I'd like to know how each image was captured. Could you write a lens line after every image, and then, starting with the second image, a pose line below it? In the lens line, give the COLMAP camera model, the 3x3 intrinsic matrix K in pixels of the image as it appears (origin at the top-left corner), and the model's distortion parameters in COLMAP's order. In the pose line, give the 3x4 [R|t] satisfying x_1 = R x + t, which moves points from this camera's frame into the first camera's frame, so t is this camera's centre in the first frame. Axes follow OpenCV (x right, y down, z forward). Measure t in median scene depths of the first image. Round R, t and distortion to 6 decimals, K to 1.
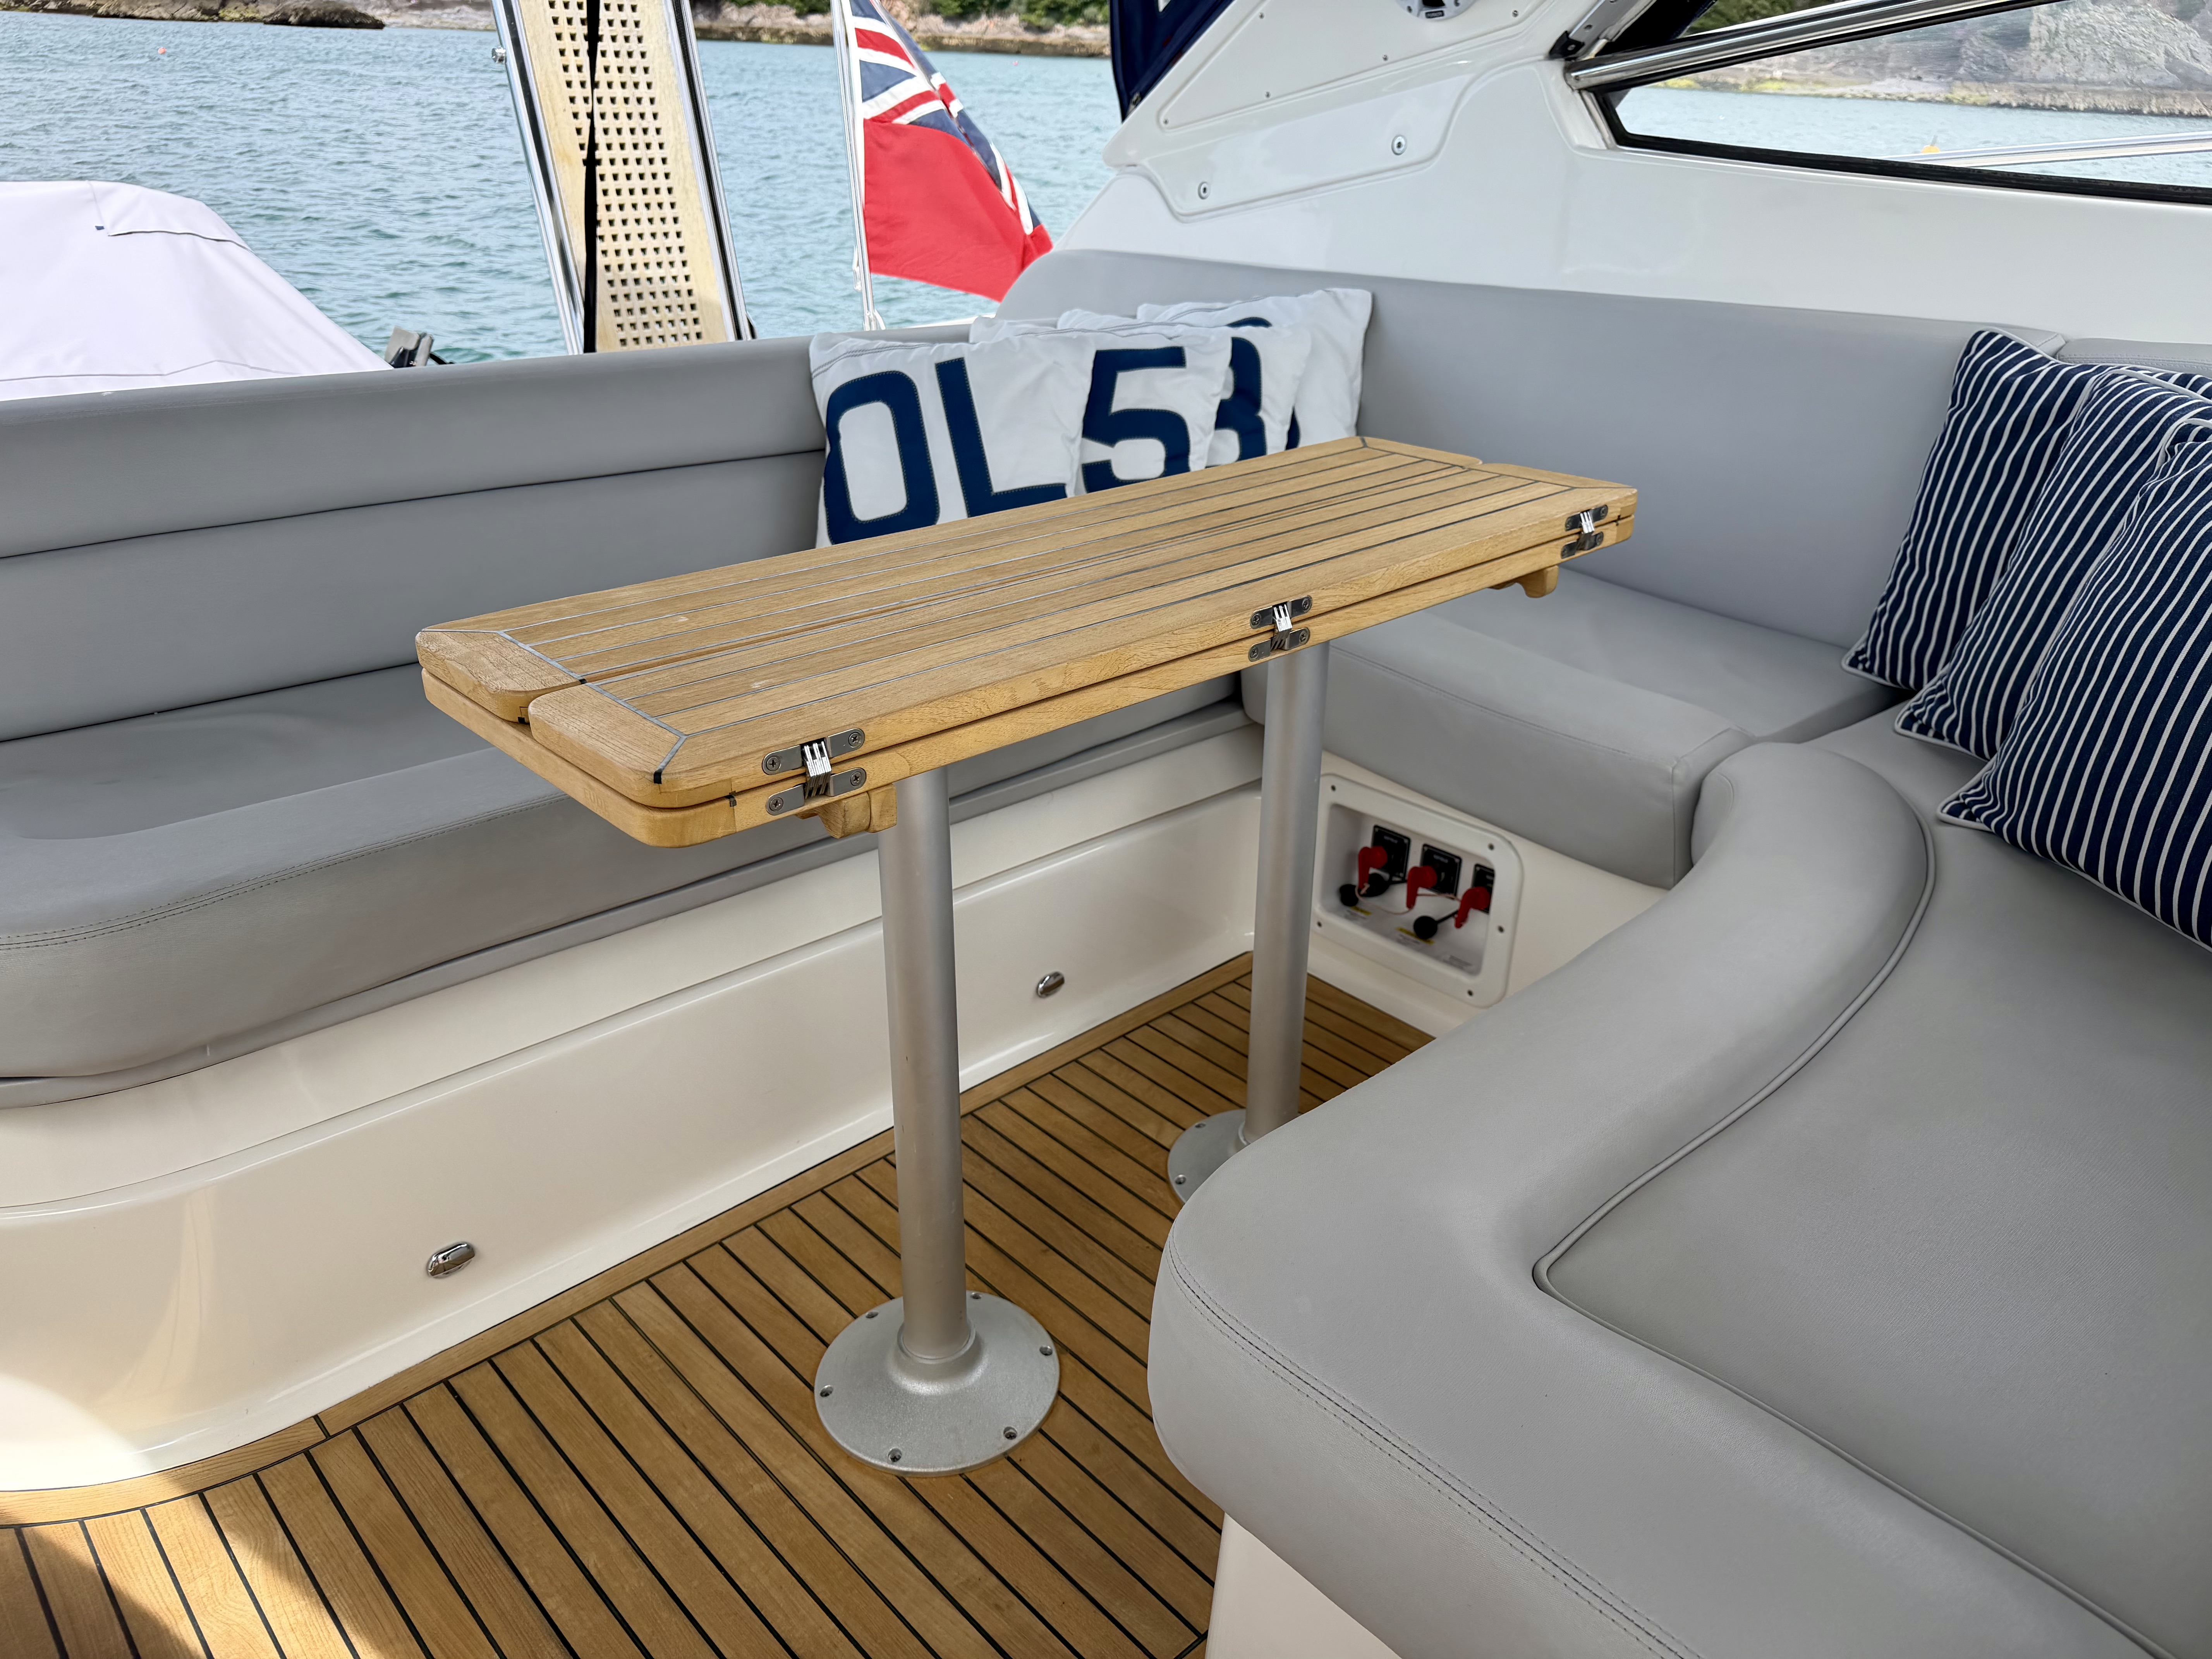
lens RADIAL K [[1551.1, 0, 1118.5], [0, 1551.1, 843.2], [0, 0, 1]] dist [0.047710, -0.066574]
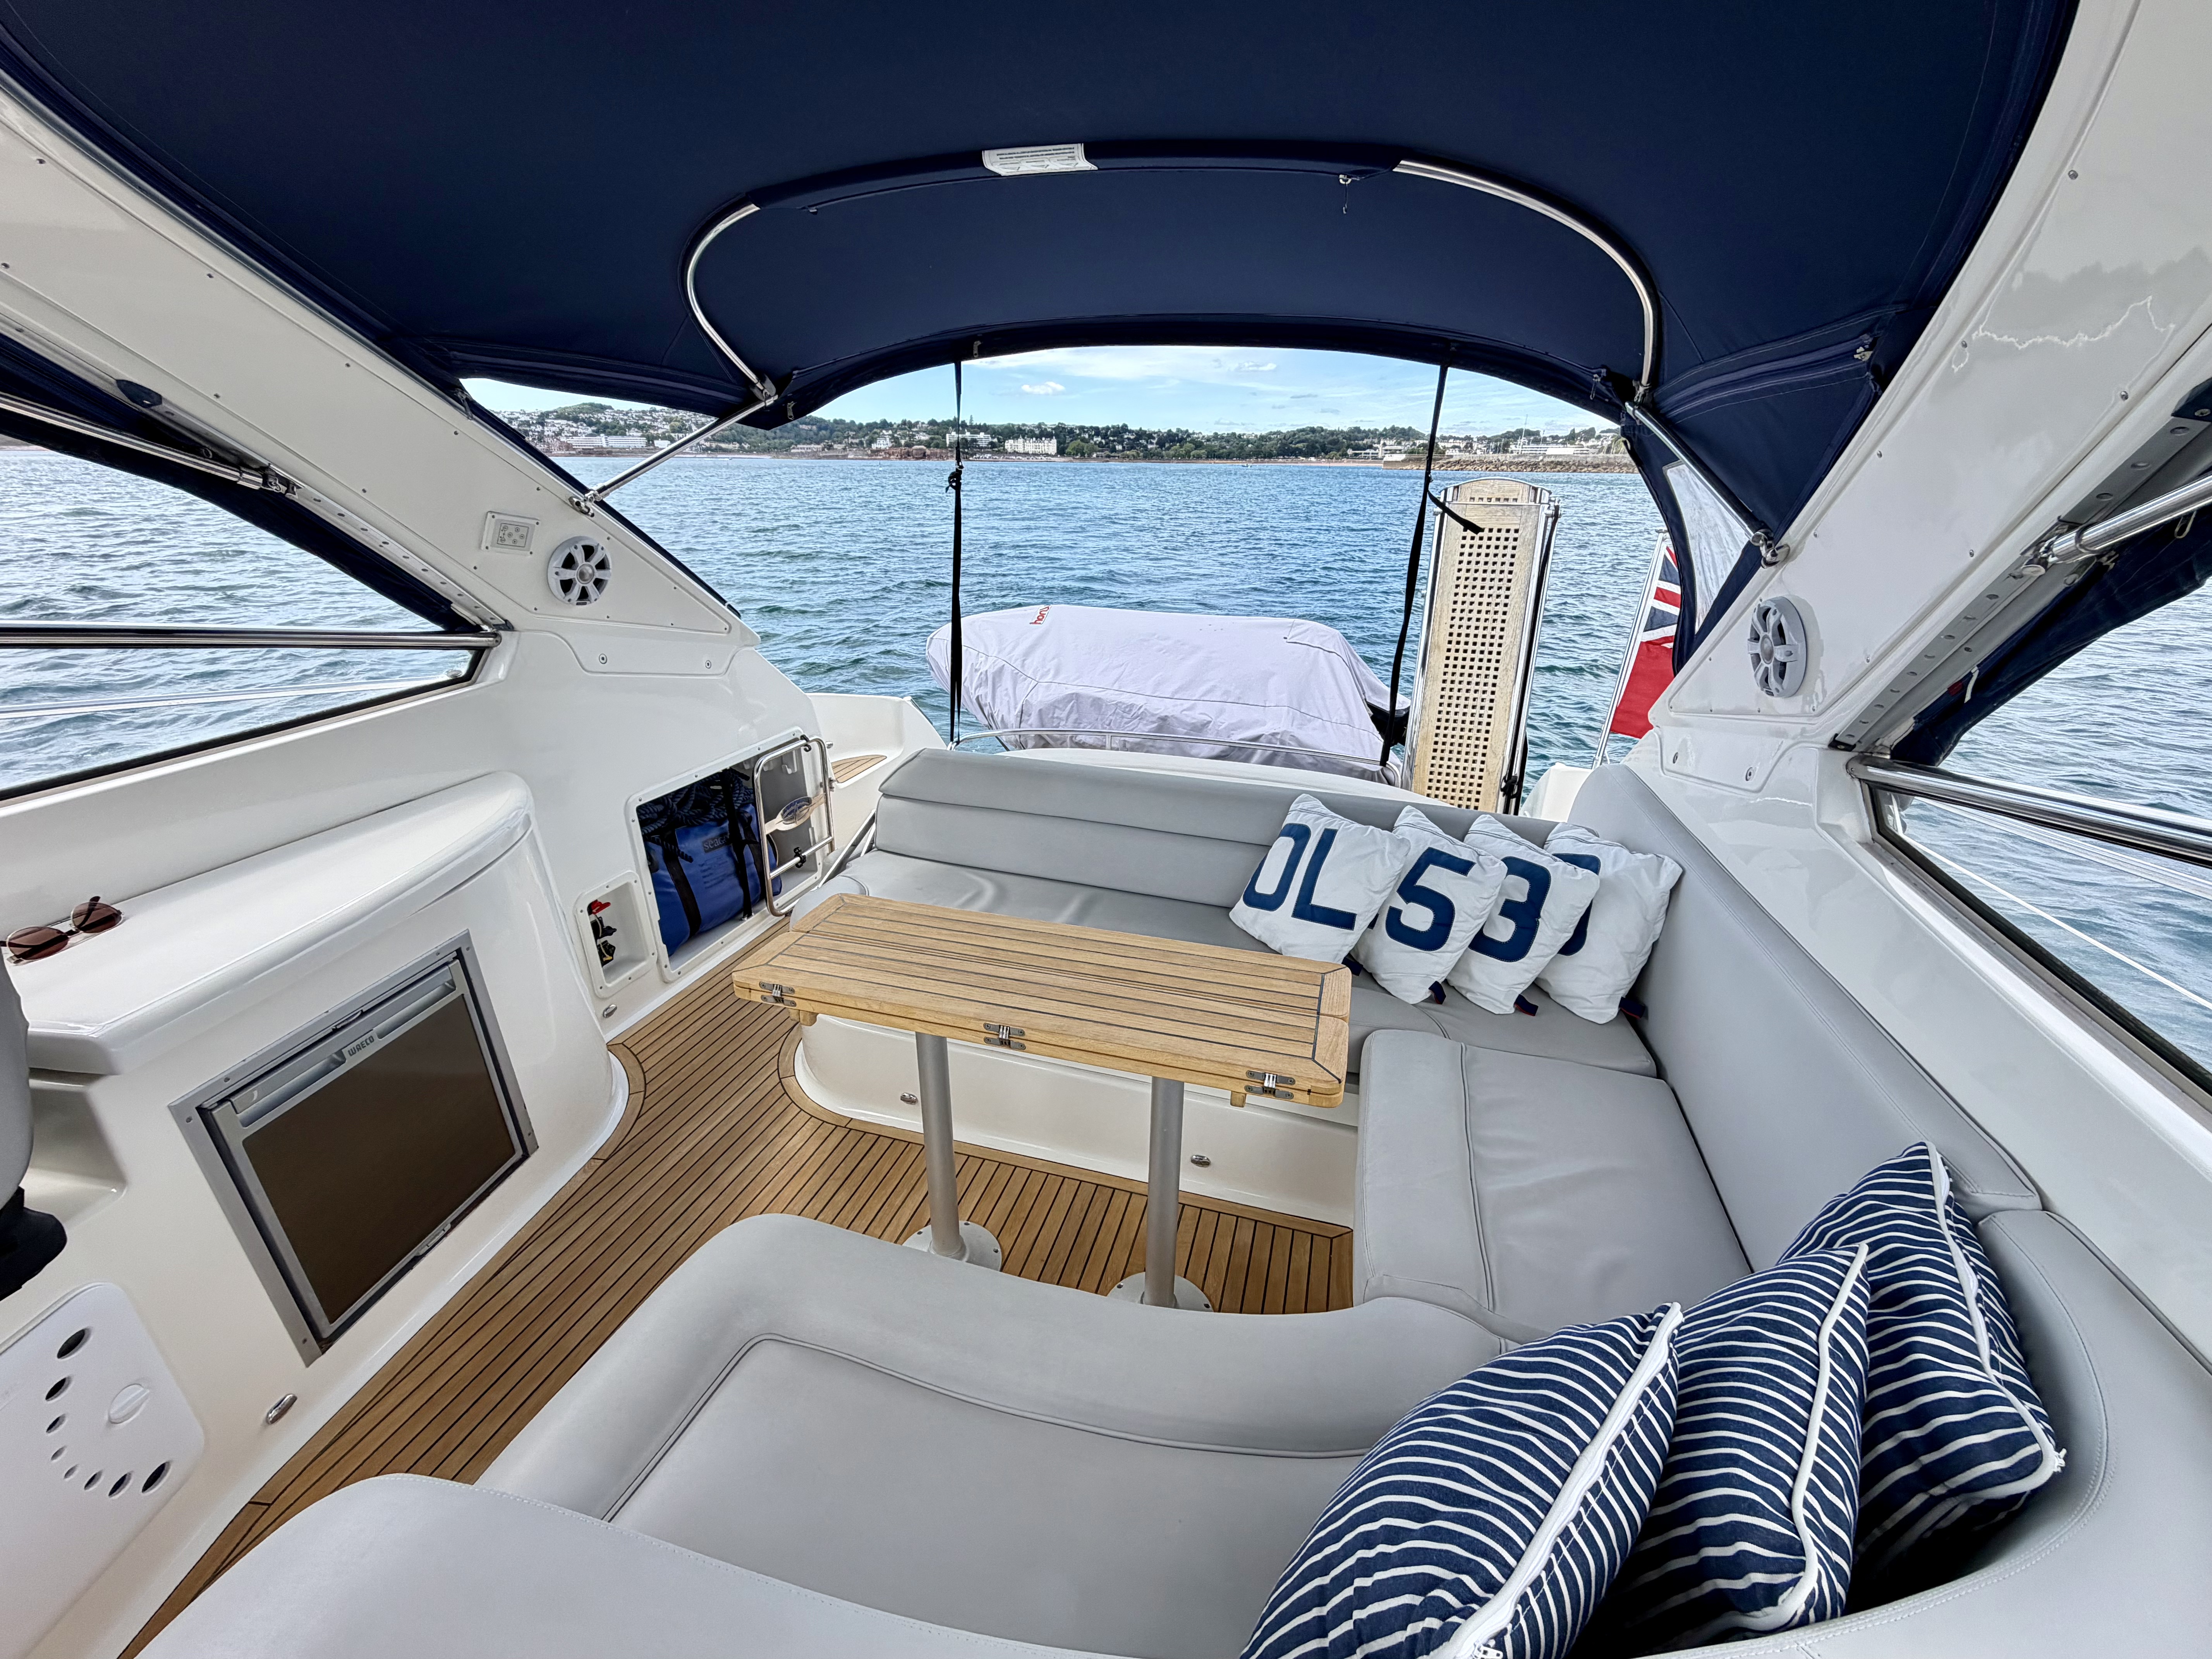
lens RADIAL K [[883.9, 0, 1103.5], [0, 883.9, 829.1], [0, 0, 1]] dist [-0.002667, 0.001063]
pose [[0.511648, 0.308557, -0.801878, 0.664048], [-0.376243, 0.919511, 0.113756, -0.370921], [0.772436, 0.243498, 0.586559, 0.210974]]
